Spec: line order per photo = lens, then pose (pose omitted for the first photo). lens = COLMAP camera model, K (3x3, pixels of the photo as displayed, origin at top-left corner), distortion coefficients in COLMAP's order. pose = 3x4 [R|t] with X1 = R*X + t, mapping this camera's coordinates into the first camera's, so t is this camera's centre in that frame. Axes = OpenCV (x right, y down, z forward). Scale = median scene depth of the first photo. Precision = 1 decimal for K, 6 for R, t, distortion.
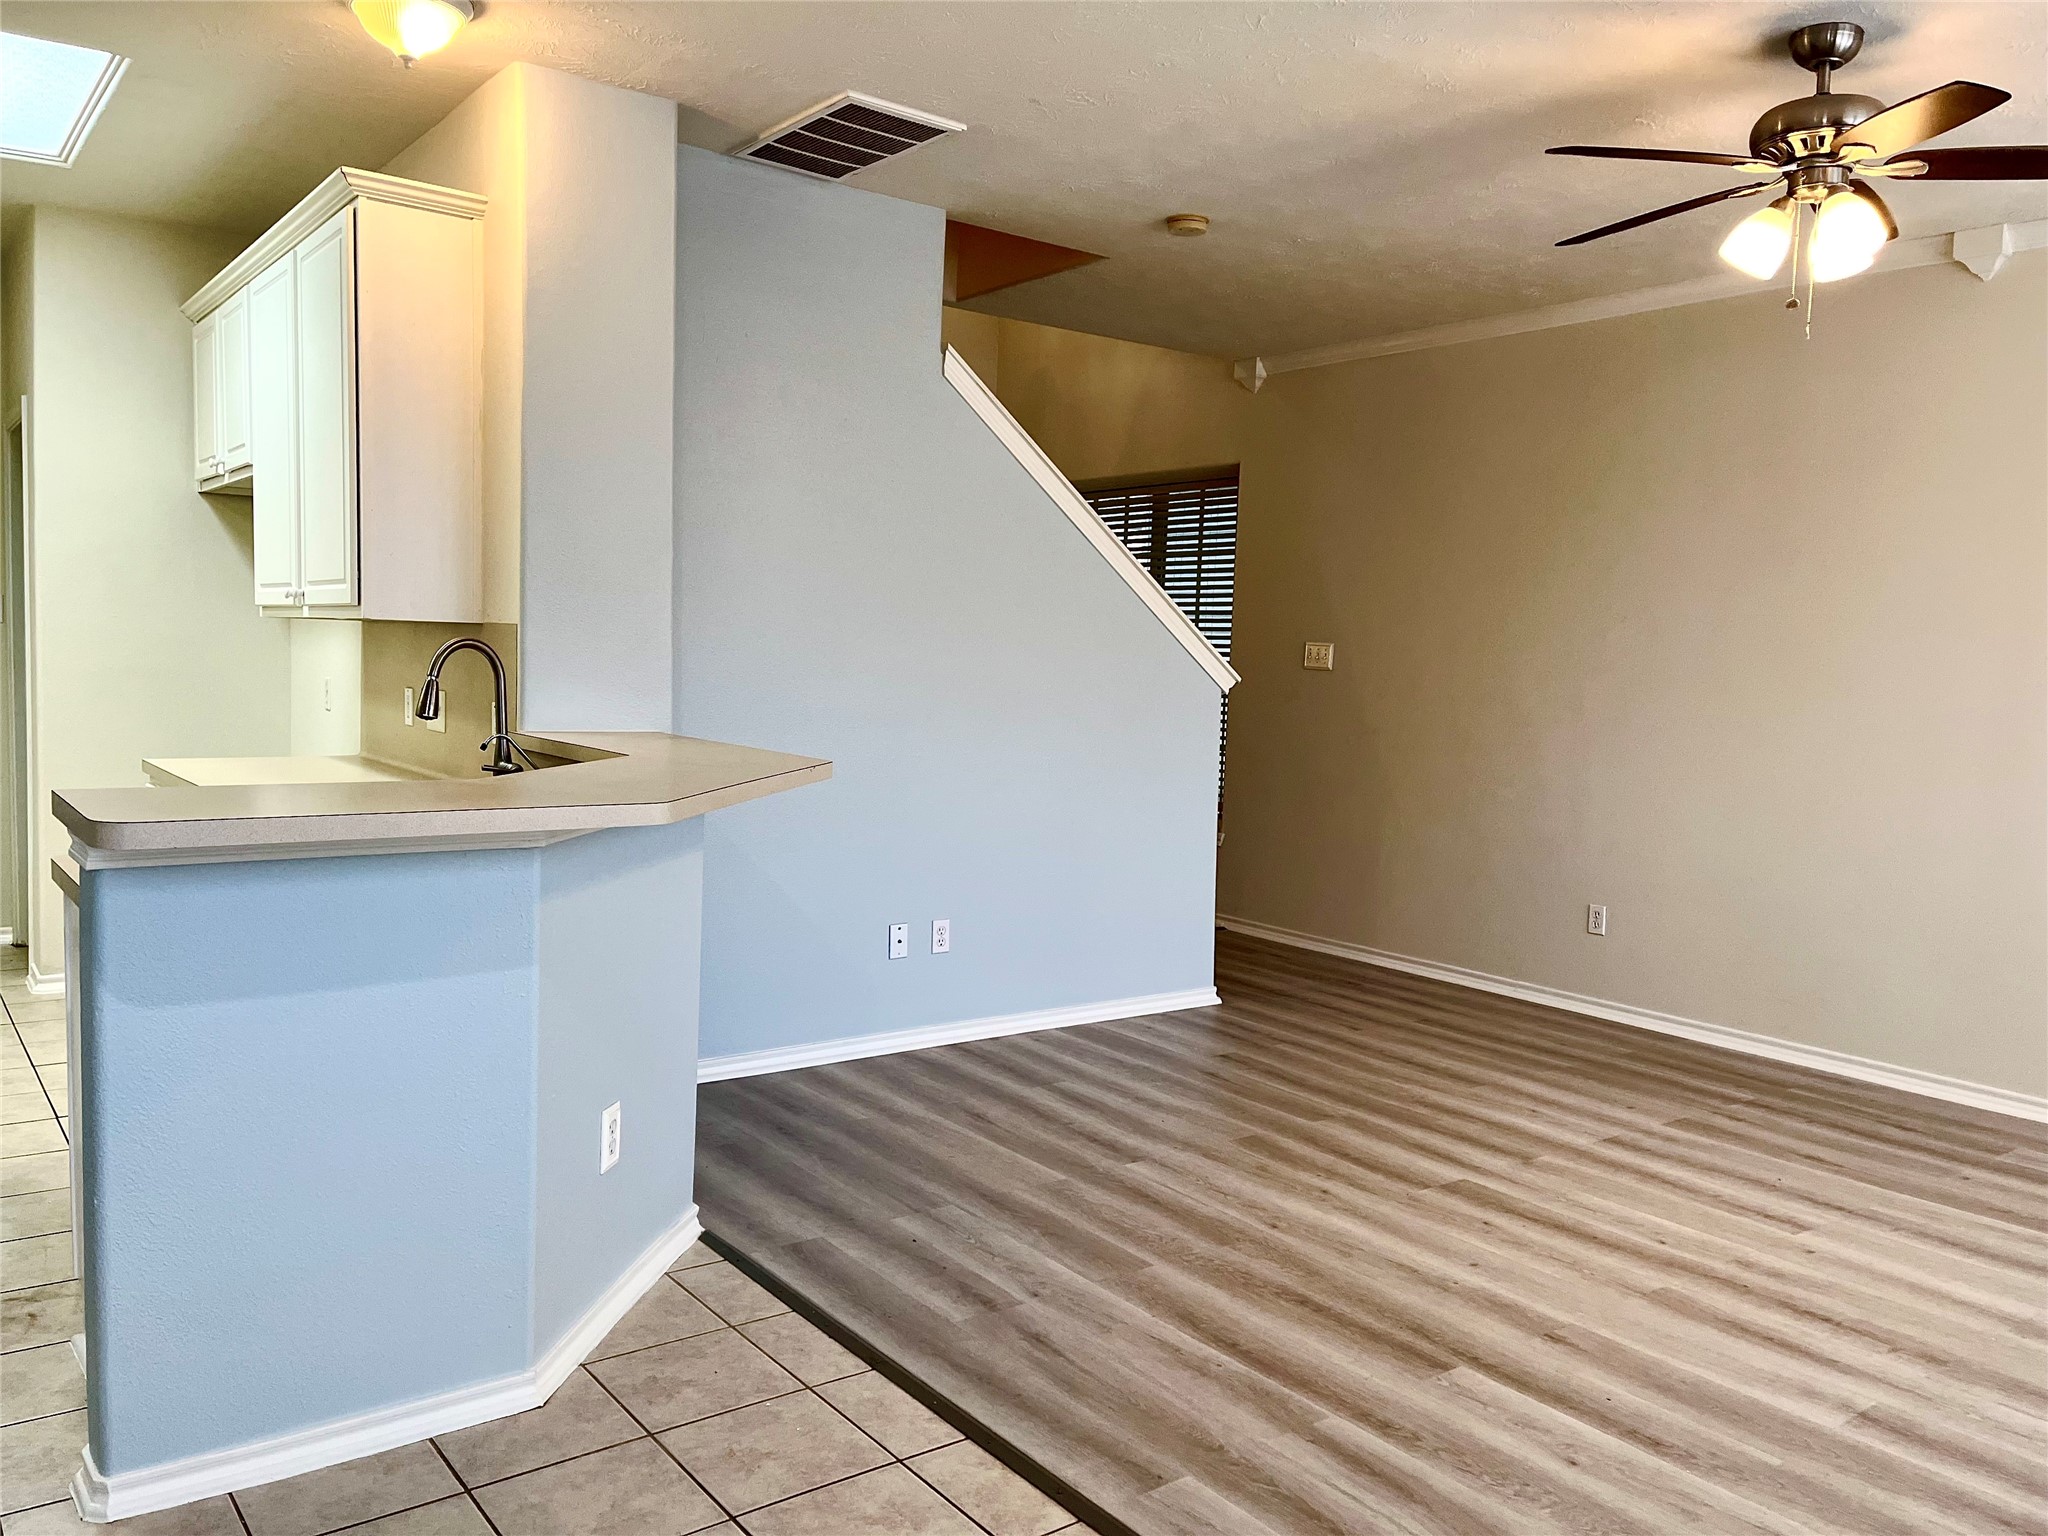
lens RADIAL K [[1551.1, 0, 1024.0], [0, 1551.1, 768.0], [0, 0, 1]] dist [0.077412, -0.124606]
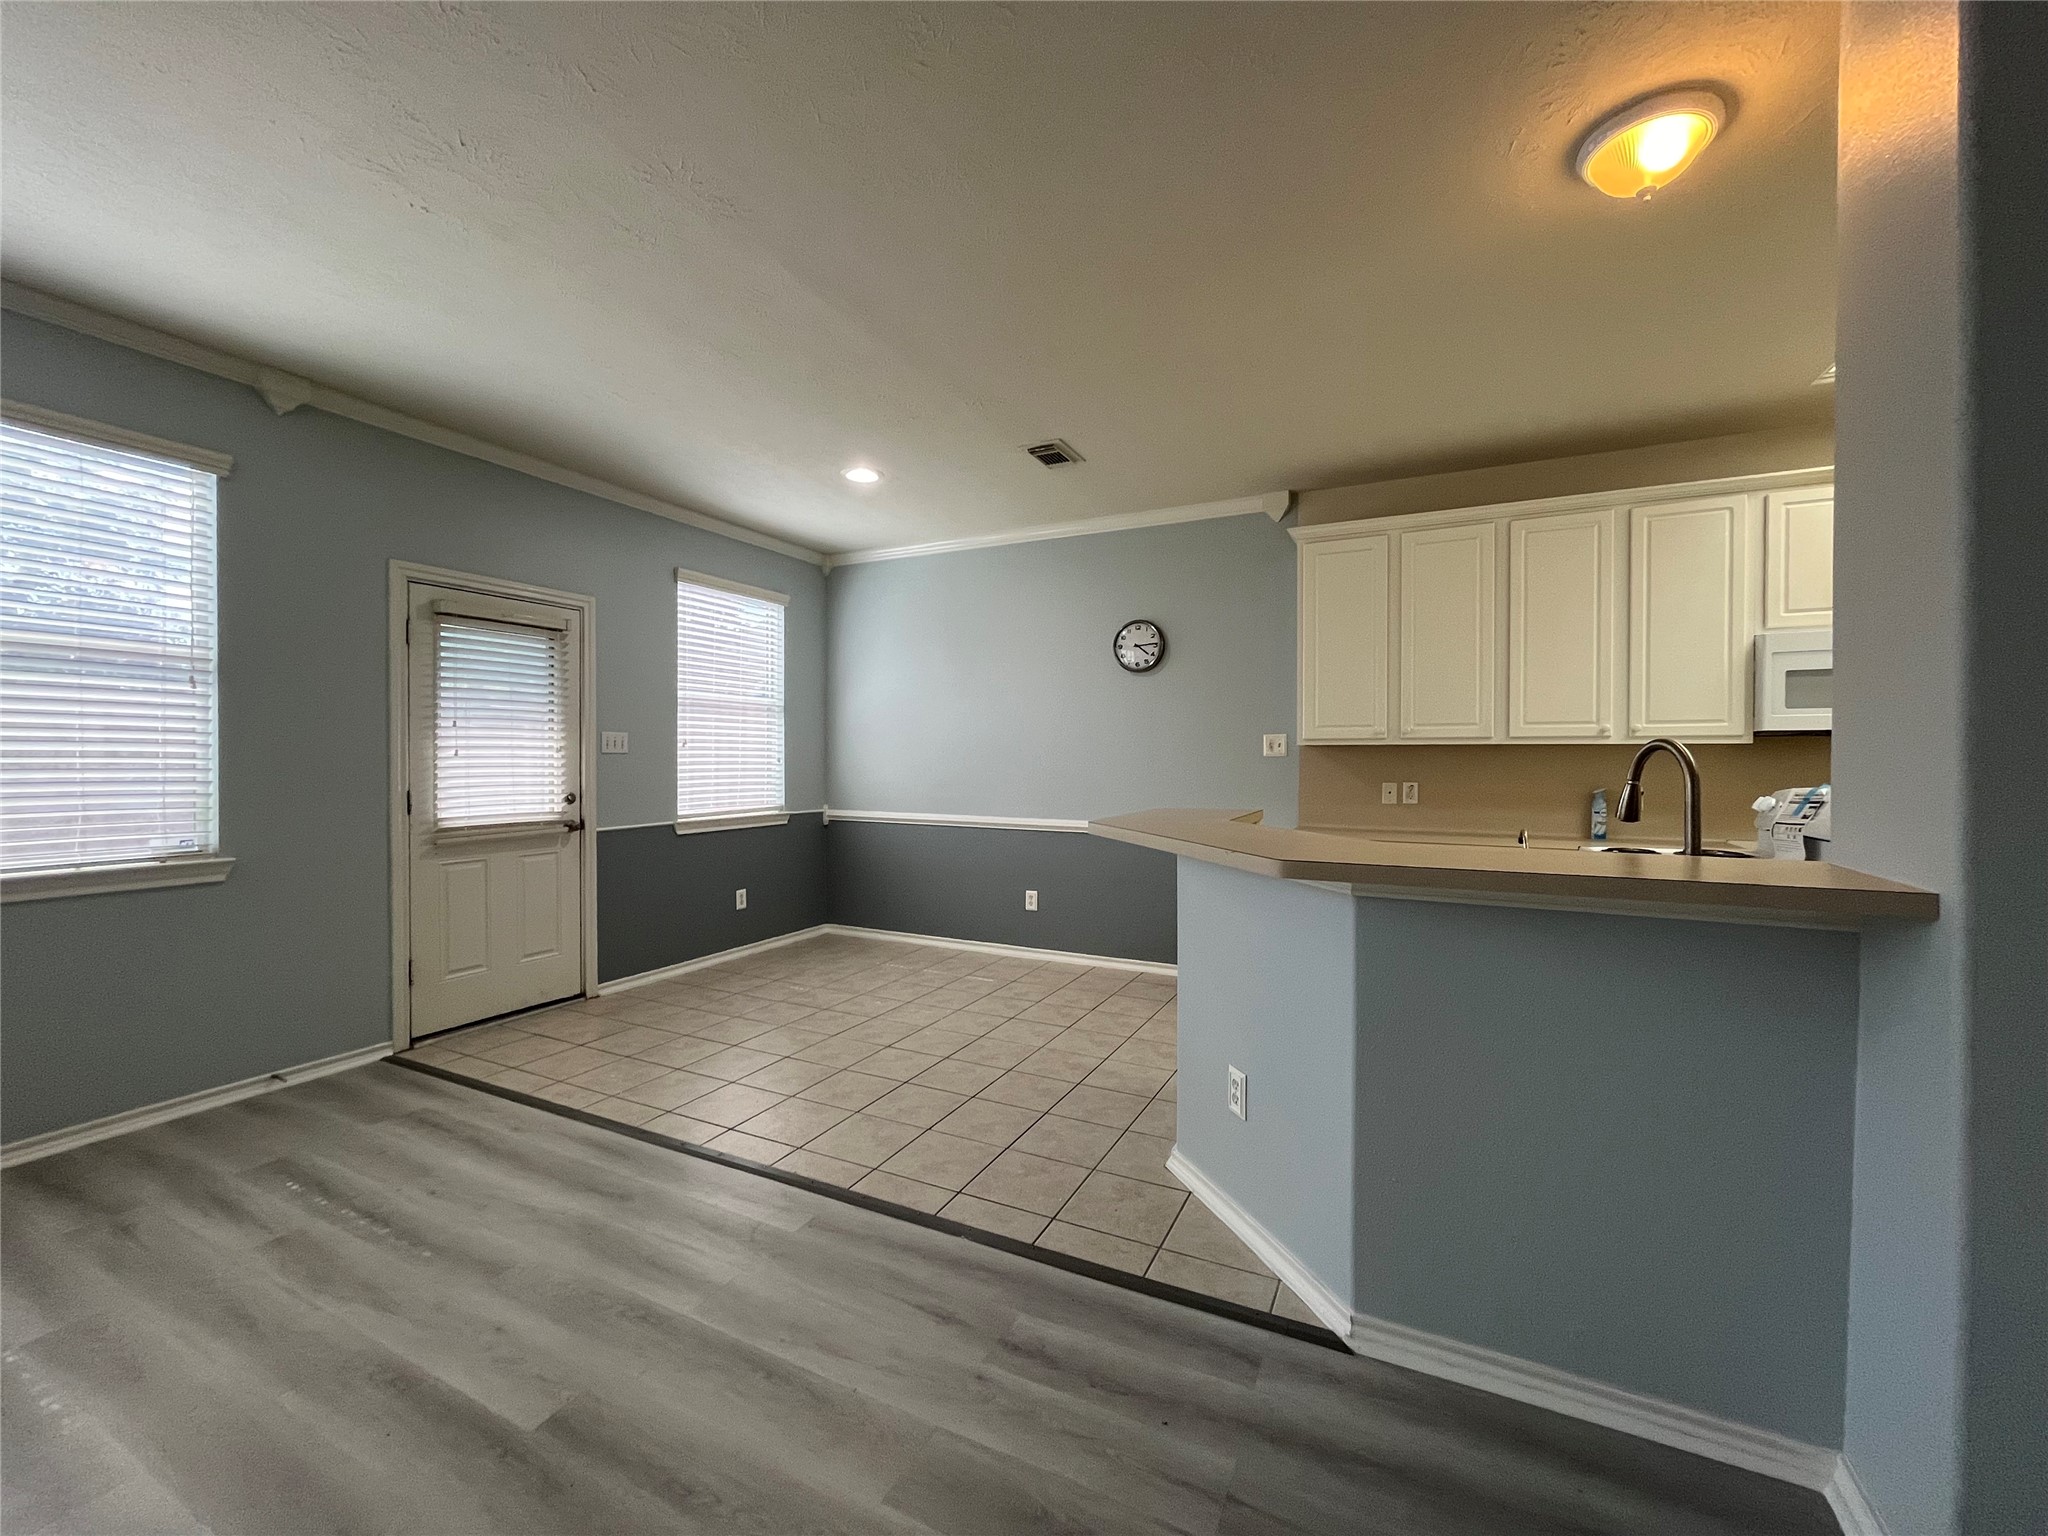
lens RADIAL K [[823.3, 0, 1020.0], [0, 823.3, 743.7], [0, 0, 1]] dist [0.025189, 0.000051]
pose [[-0.897057, -0.042648, -0.439853, 0.213543], [-0.066724, 0.996993, 0.039411, -0.077415], [0.436850, 0.064703, -0.897205, 1.330959]]
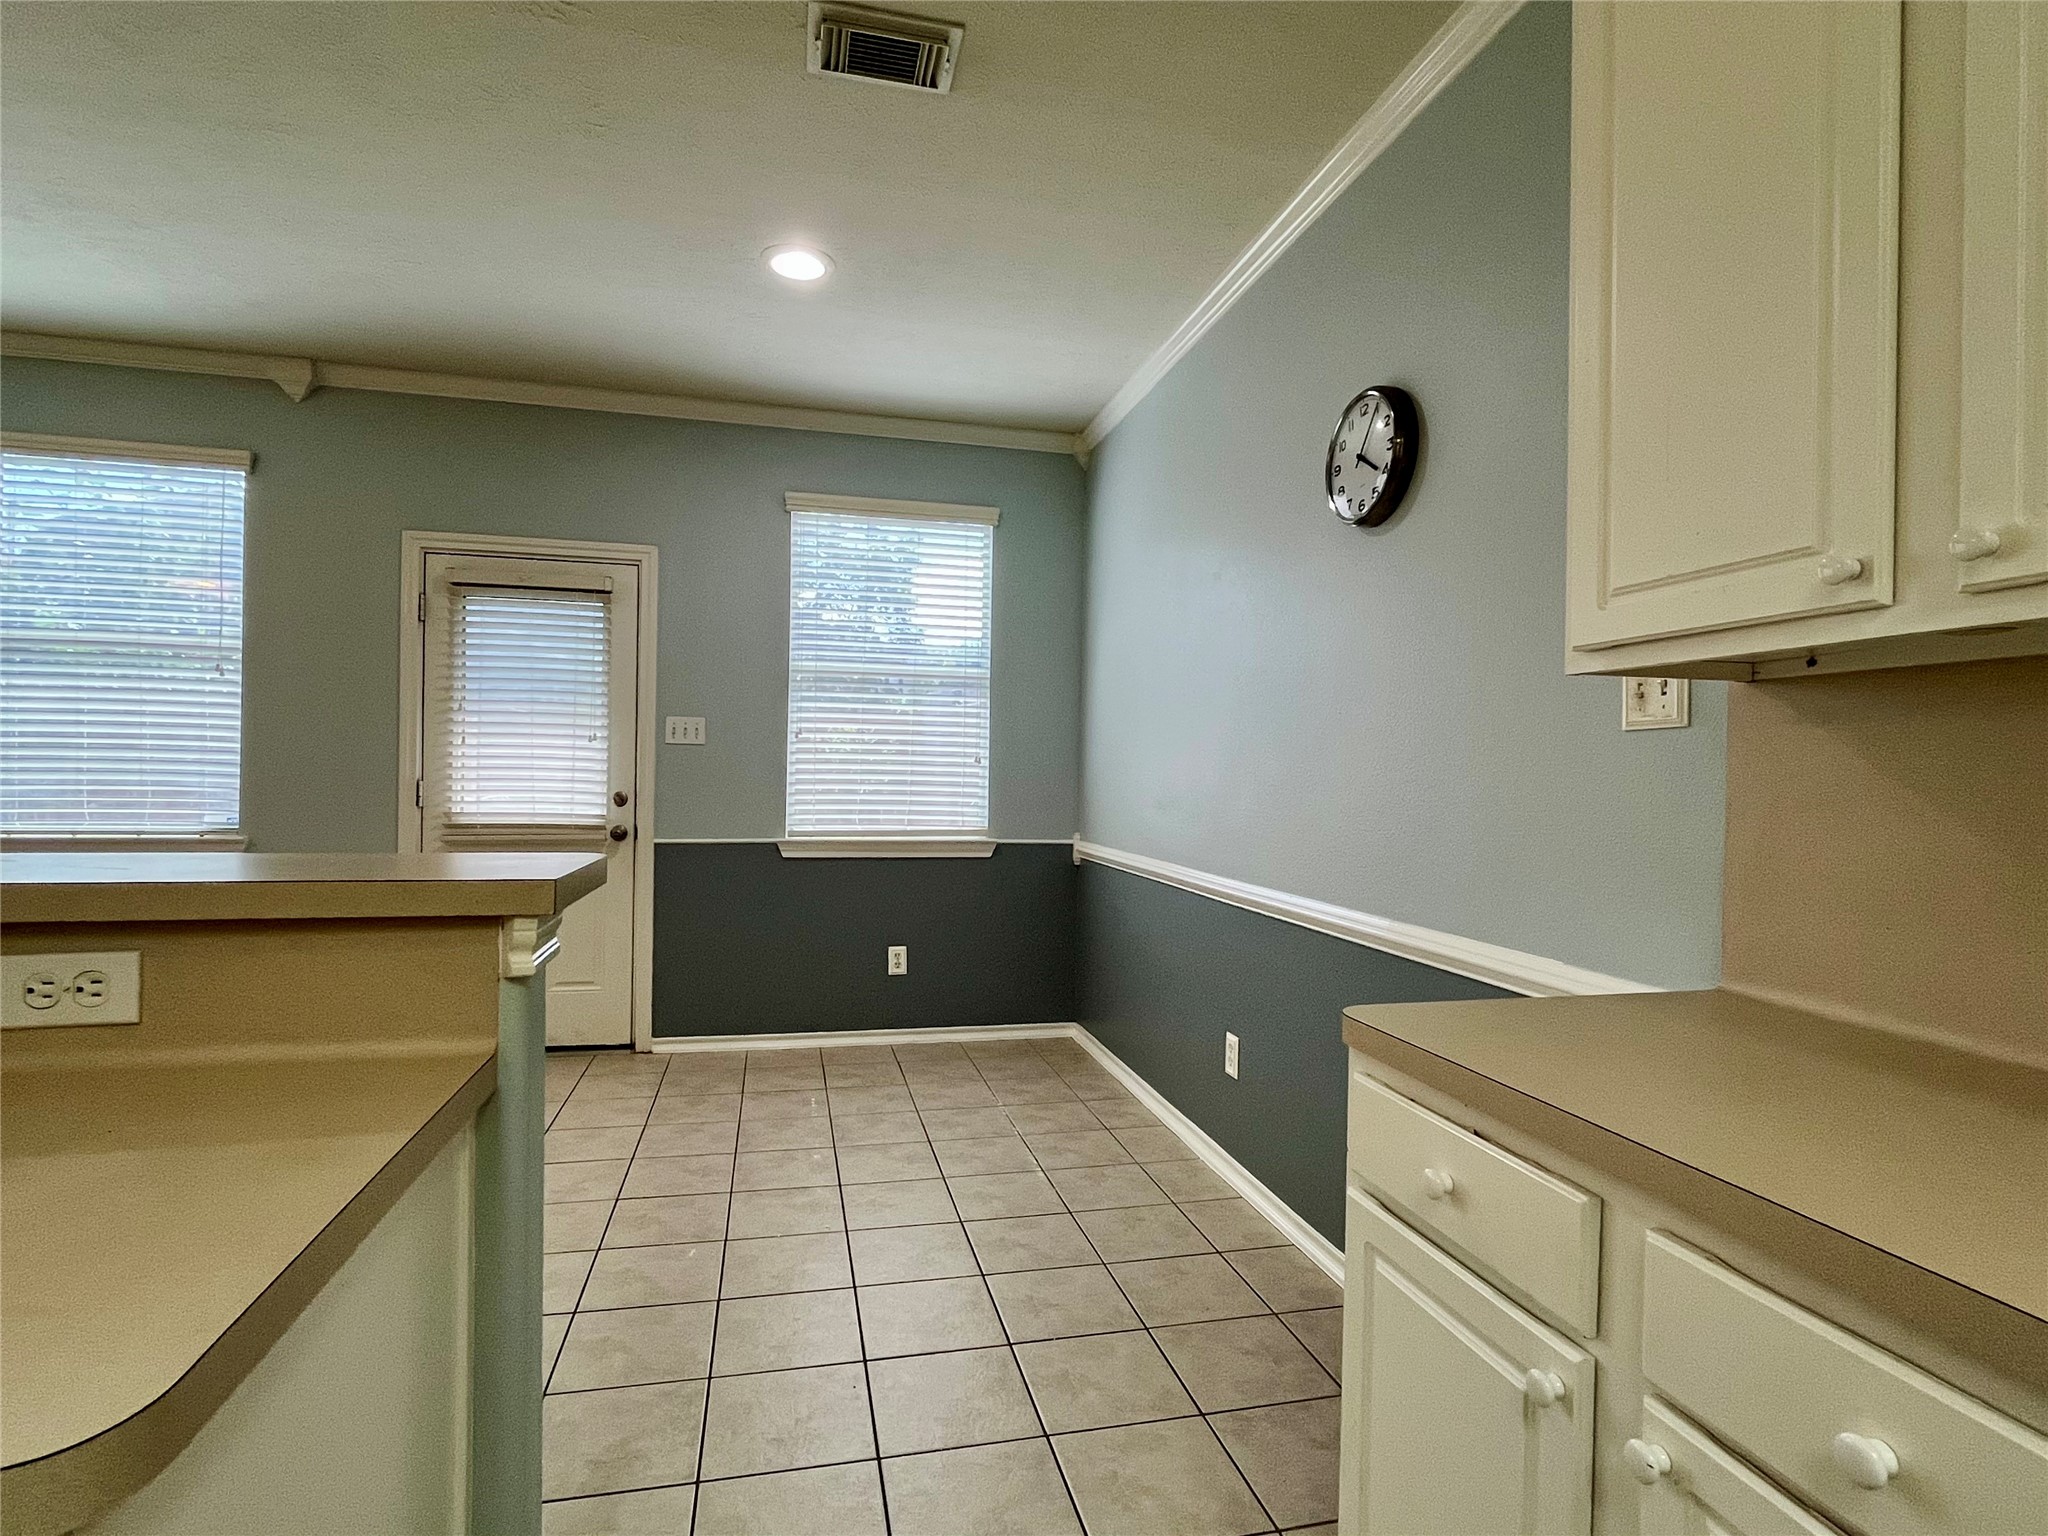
lens RADIAL K [[1040.7, 0, 1024.0], [0, 1040.7, 768.0], [0, 0, 1]] dist [0.017234, 0.000188]
pose [[-0.914321, -0.045651, 0.402410, -0.667219], [-0.015130, 0.996783, 0.078702, -0.046915], [-0.404709, 0.065870, -0.912070, 0.883552]]
